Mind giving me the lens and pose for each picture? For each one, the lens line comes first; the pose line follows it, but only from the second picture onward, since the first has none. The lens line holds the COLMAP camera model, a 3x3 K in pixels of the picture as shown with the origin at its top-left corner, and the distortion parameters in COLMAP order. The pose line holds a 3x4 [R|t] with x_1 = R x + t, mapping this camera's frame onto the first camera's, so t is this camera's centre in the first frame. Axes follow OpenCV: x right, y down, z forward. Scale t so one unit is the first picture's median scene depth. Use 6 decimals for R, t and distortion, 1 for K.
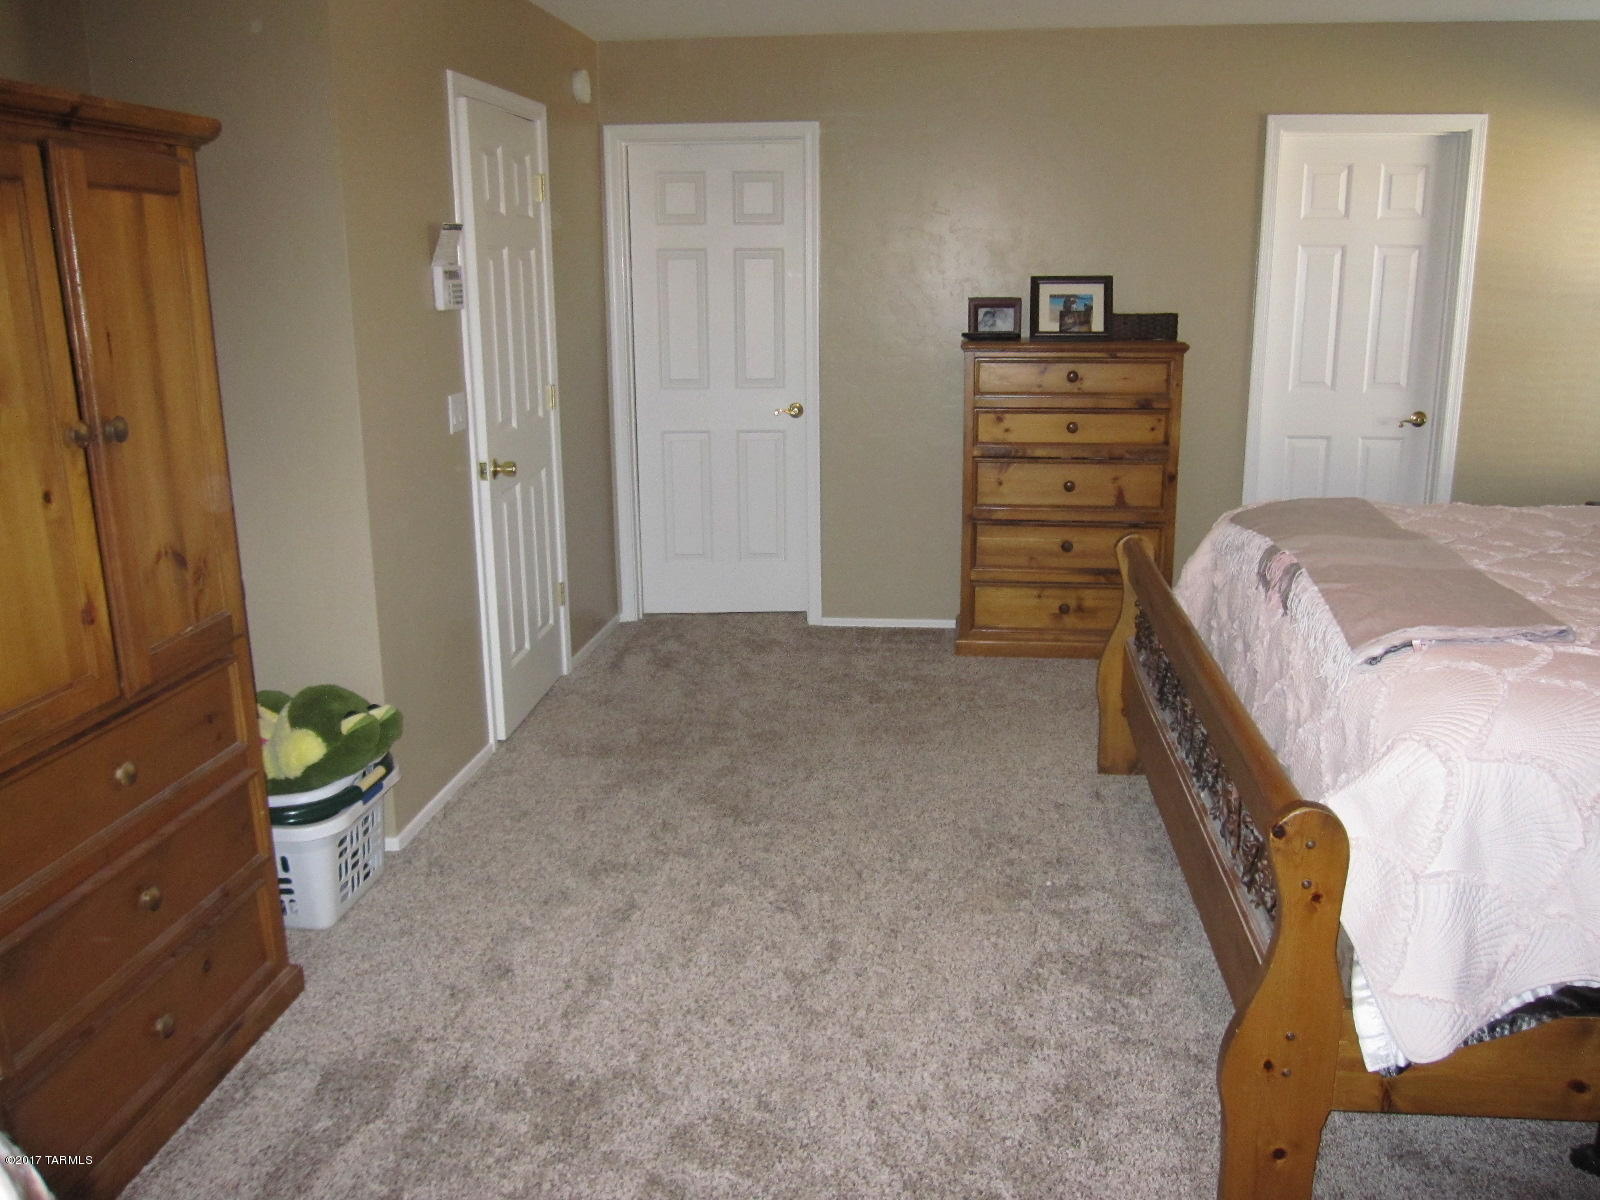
lens RADIAL K [[1305.6, 0, 809.2], [0, 1305.6, 575.8], [0, 0, 1]] dist [-0.061642, 0.015027]
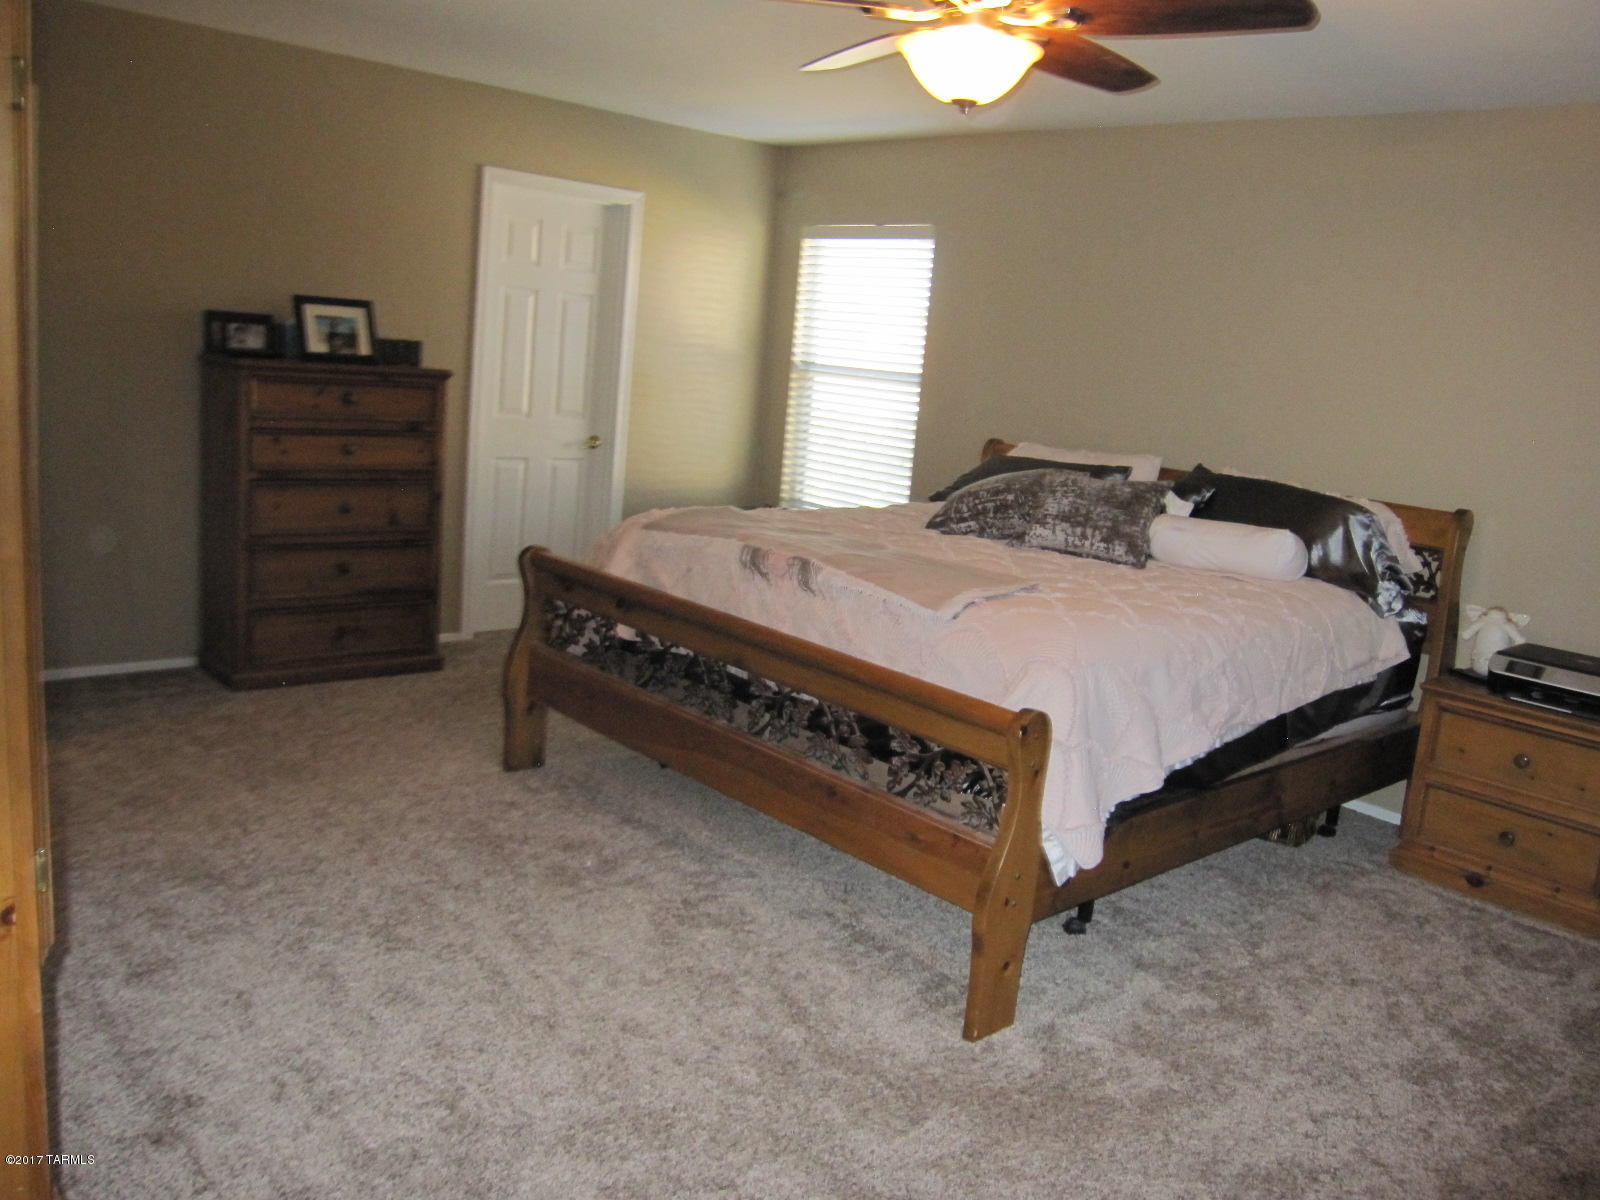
lens RADIAL K [[1305.6, 0, 809.2], [0, 1305.6, 575.8], [0, 0, 1]] dist [-0.061642, 0.015027]
pose [[0.654735, -0.065363, 0.753027, -0.323615], [0.078068, 0.996774, 0.018642, -0.007588], [-0.751816, 0.046582, 0.657726, 0.080505]]
